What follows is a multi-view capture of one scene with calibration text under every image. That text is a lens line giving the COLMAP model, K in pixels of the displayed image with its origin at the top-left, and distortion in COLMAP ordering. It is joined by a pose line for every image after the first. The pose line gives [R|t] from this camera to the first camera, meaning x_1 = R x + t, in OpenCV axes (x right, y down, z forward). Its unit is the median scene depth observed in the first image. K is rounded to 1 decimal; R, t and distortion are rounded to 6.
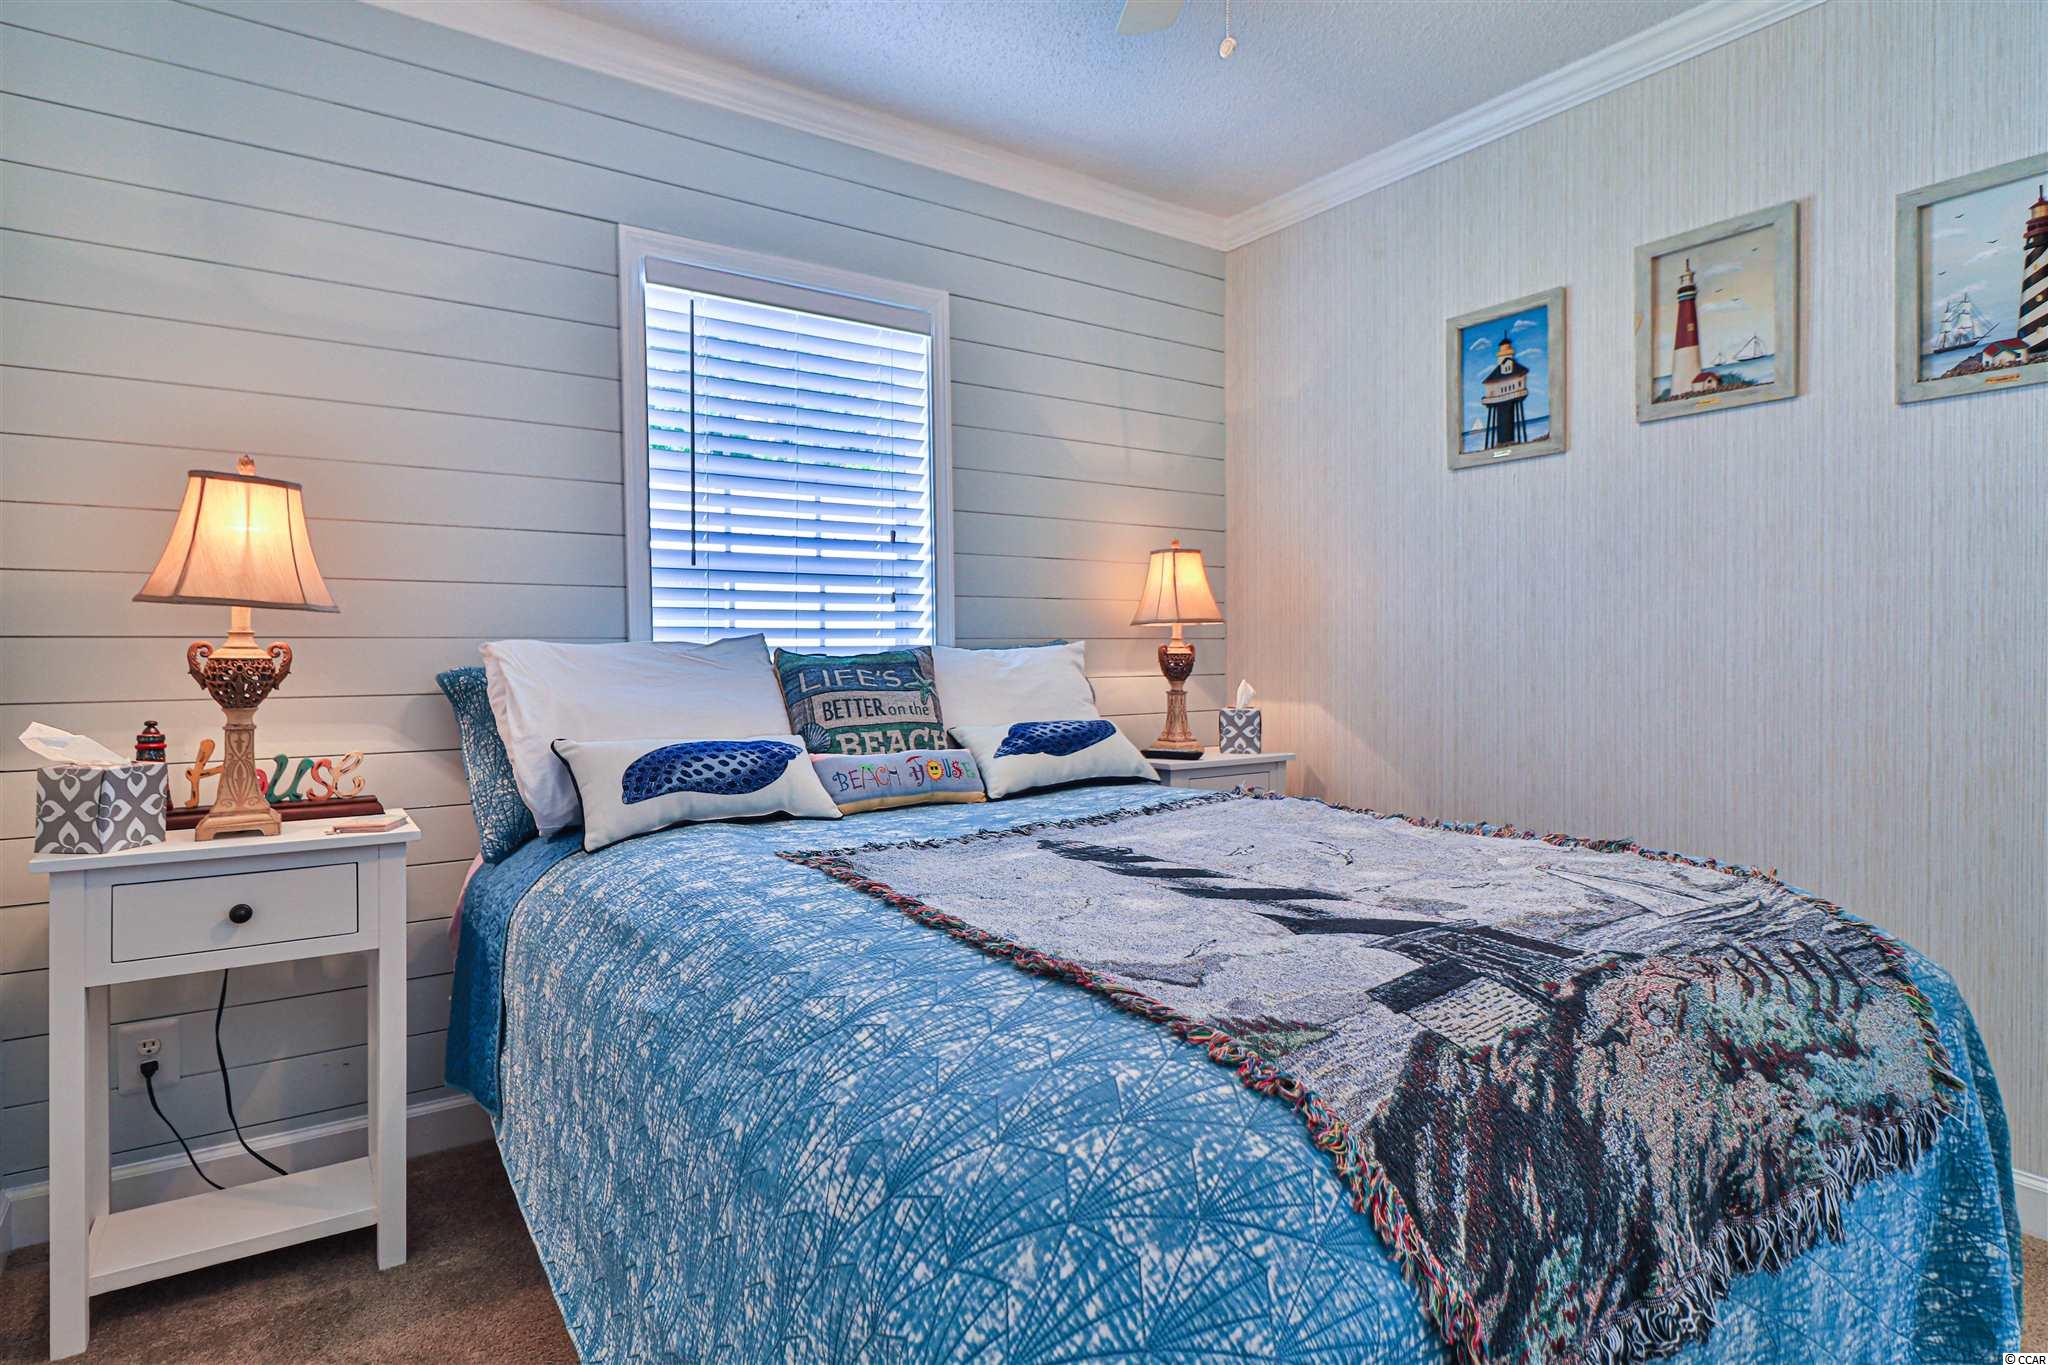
lens RADIAL K [[1074.0, 0, 998.7], [0, 1074.0, 654.3], [0, 0, 1]] dist [0.000852, -0.002506]
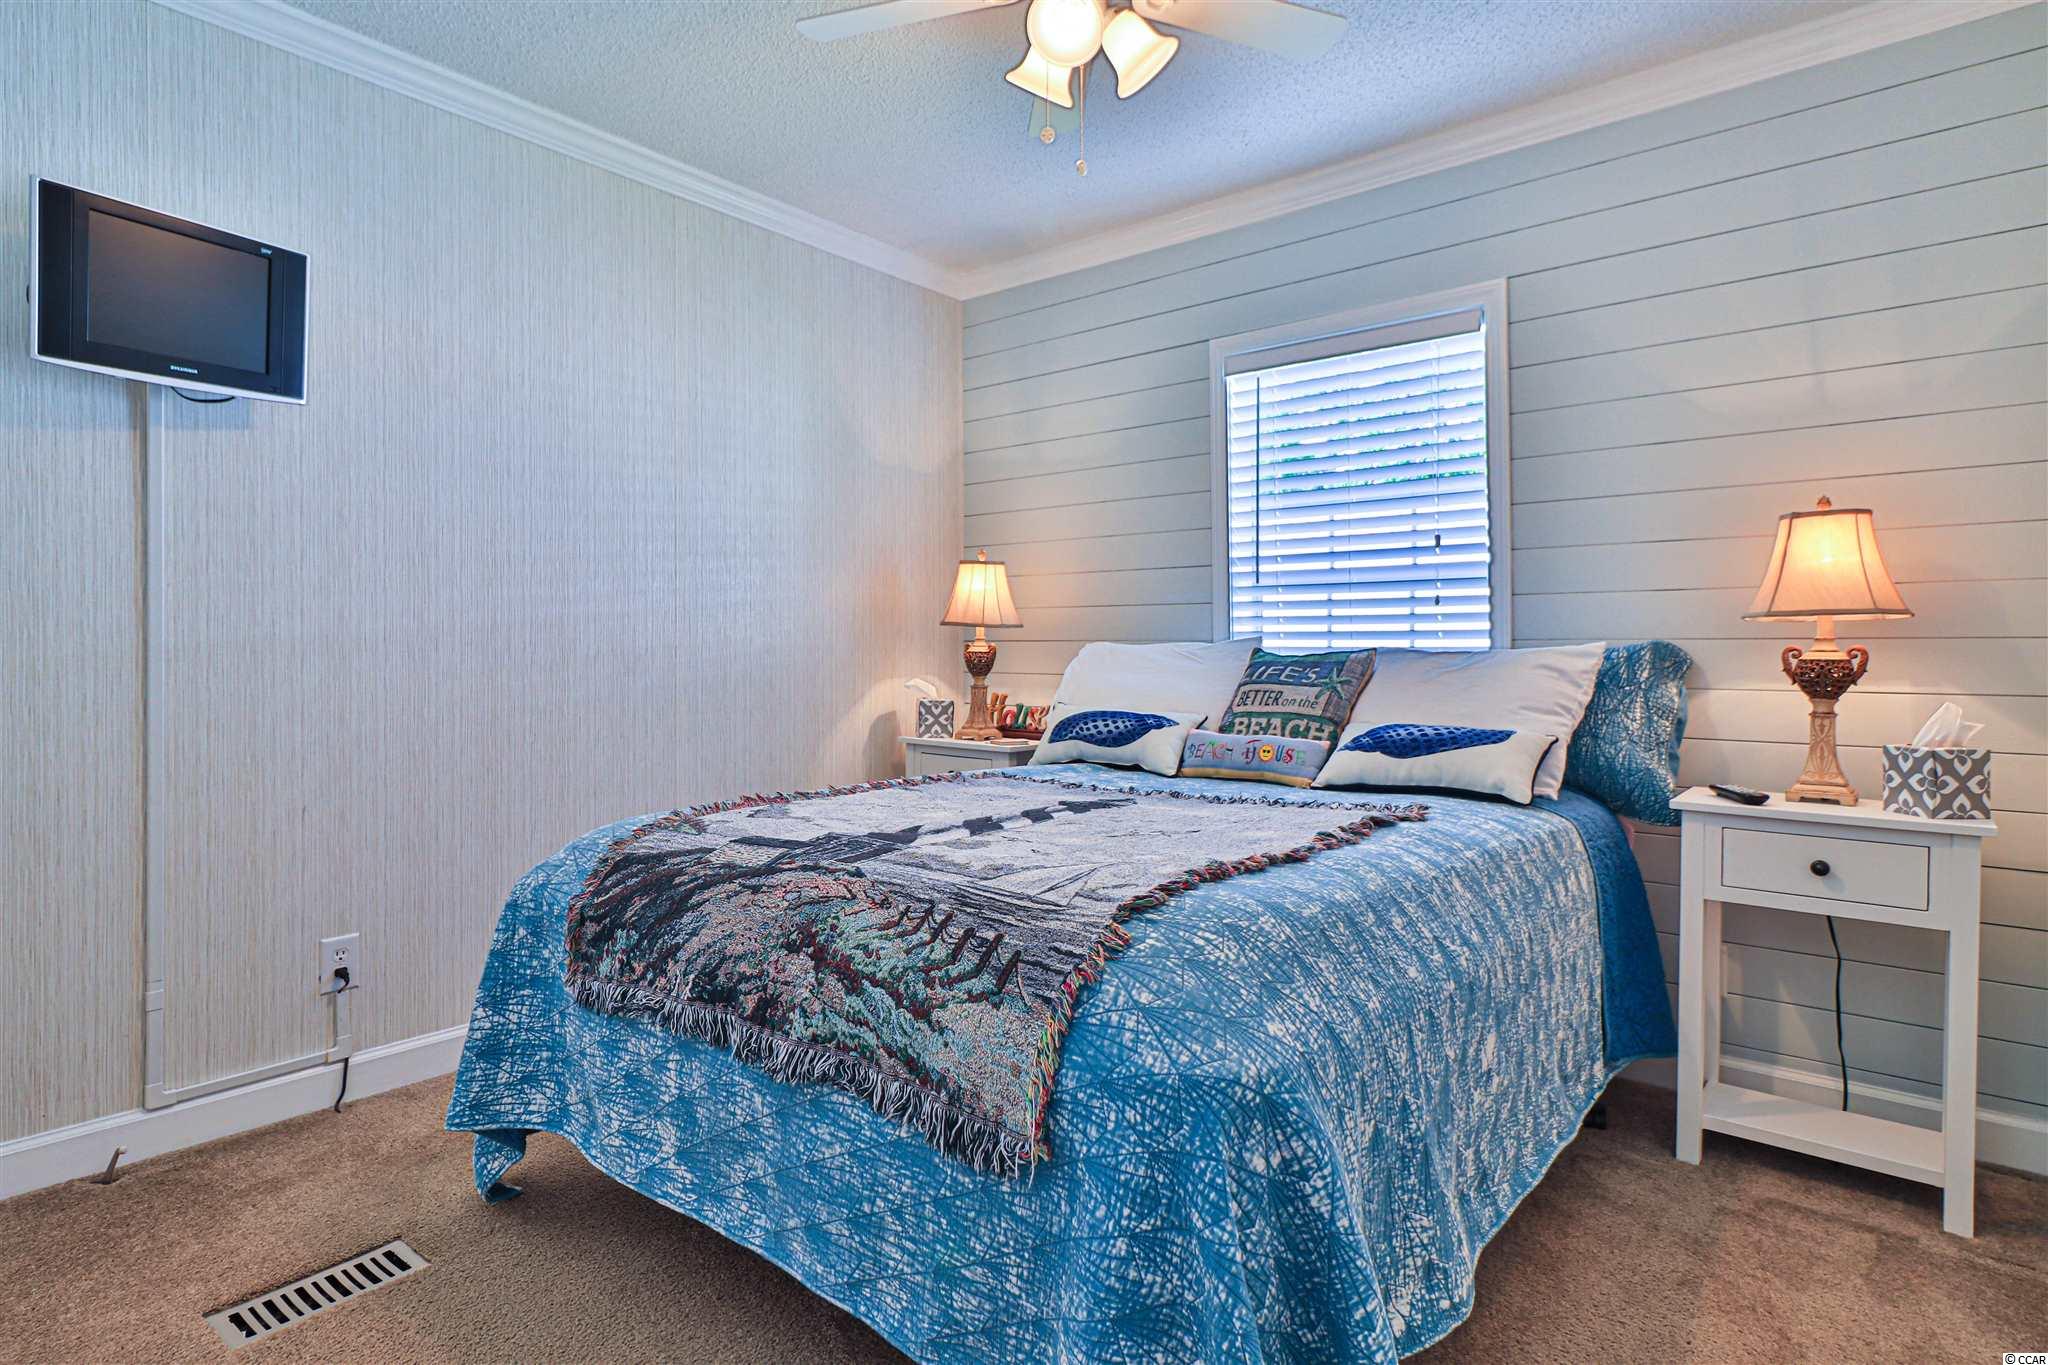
lens RADIAL K [[1074.0, 0, 998.7], [0, 1074.0, 654.3], [0, 0, 1]] dist [0.000852, -0.002506]
pose [[0.259276, 0.008511, -0.965766, 1.065253], [-0.011186, 0.999921, 0.005809, -0.002877], [0.965739, 0.009297, 0.259350, 0.449075]]
